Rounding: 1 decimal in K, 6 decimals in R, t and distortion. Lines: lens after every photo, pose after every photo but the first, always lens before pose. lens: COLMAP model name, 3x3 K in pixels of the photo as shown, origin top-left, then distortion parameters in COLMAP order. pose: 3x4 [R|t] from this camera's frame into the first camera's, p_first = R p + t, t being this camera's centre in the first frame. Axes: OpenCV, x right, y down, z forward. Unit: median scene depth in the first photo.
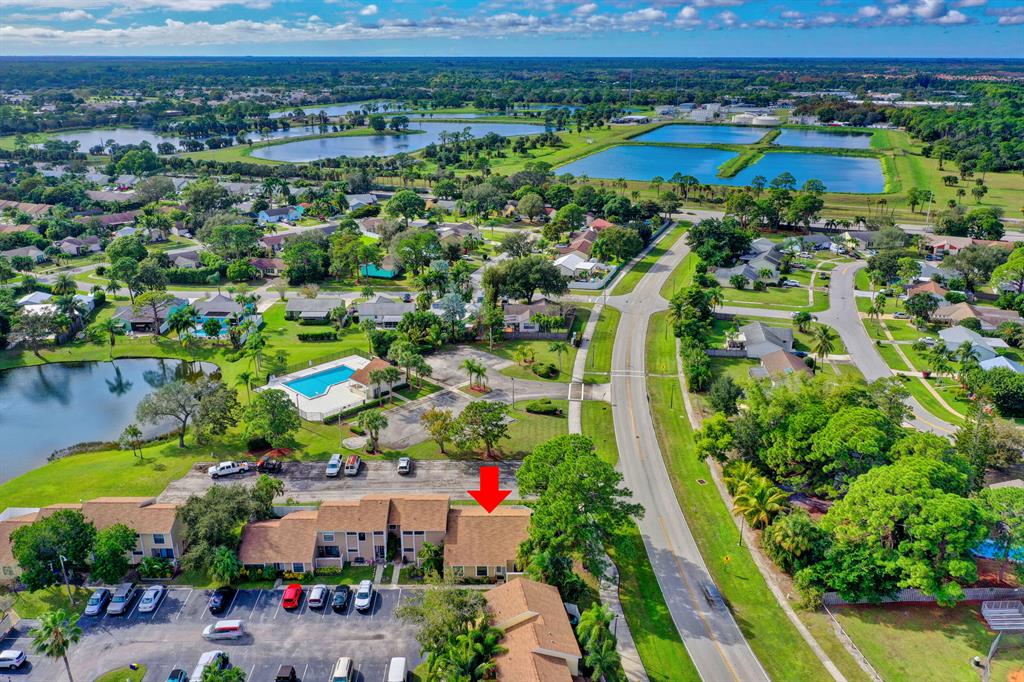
lens RADIAL K [[811.9, 0, 512.0], [0, 811.9, 341.0], [0, 0, 1]] dist [-0.002944, -0.002468]
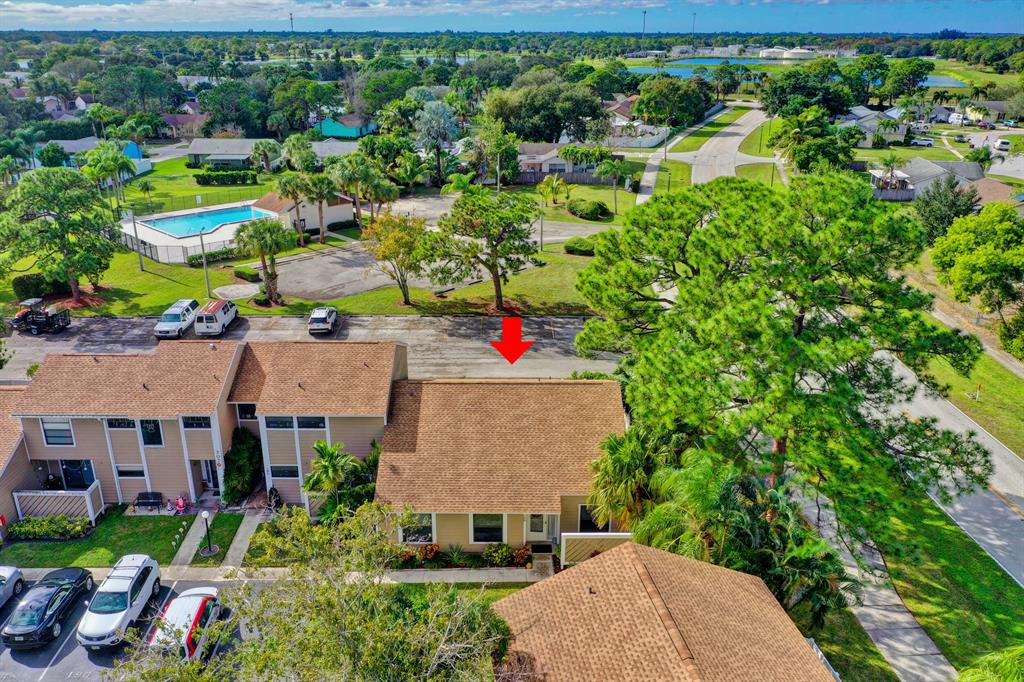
lens RADIAL K [[810.4, 0, 516.2], [0, 810.4, 341.9], [0, 0, 1]] dist [-0.002649, -0.002139]
pose [[0.999974, 0.004199, 0.005811, -0.017851], [-0.004328, 0.999739, 0.022430, 0.128475], [-0.005715, -0.022454, 0.999732, 0.430394]]
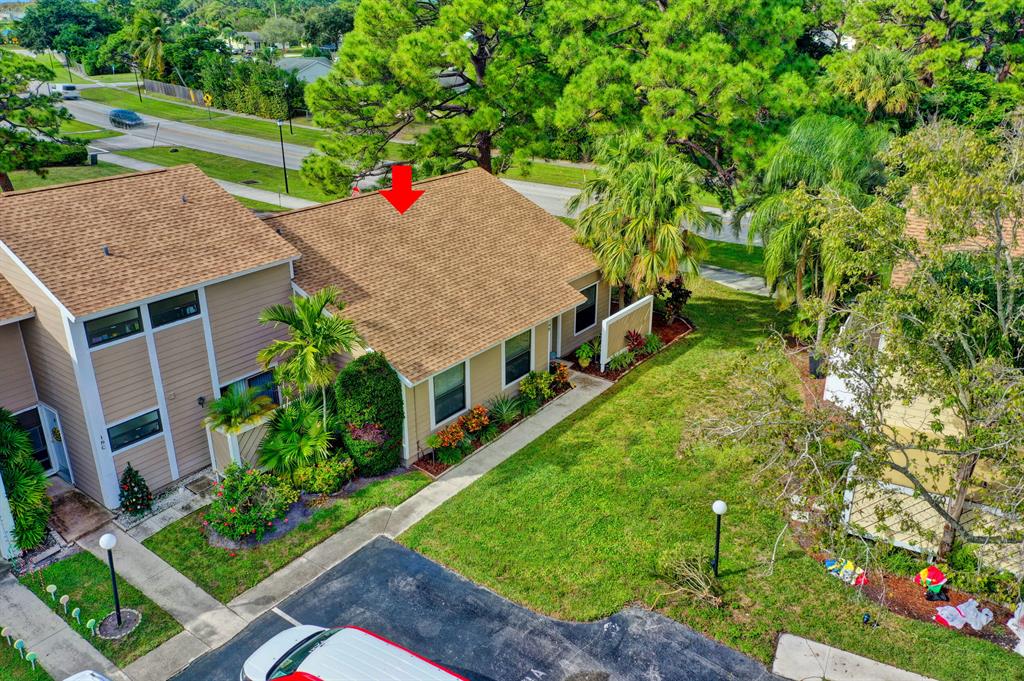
lens RADIAL K [[811.9, 0, 512.0], [0, 811.9, 340.5], [0, 0, 1]] dist [-0.002944, -0.002468]
pose [[0.608461, -0.305105, 0.732589, -0.135467], [0.272501, 0.947337, 0.168213, 0.155540], [-0.745331, 0.097280, 0.659559, 0.551288]]
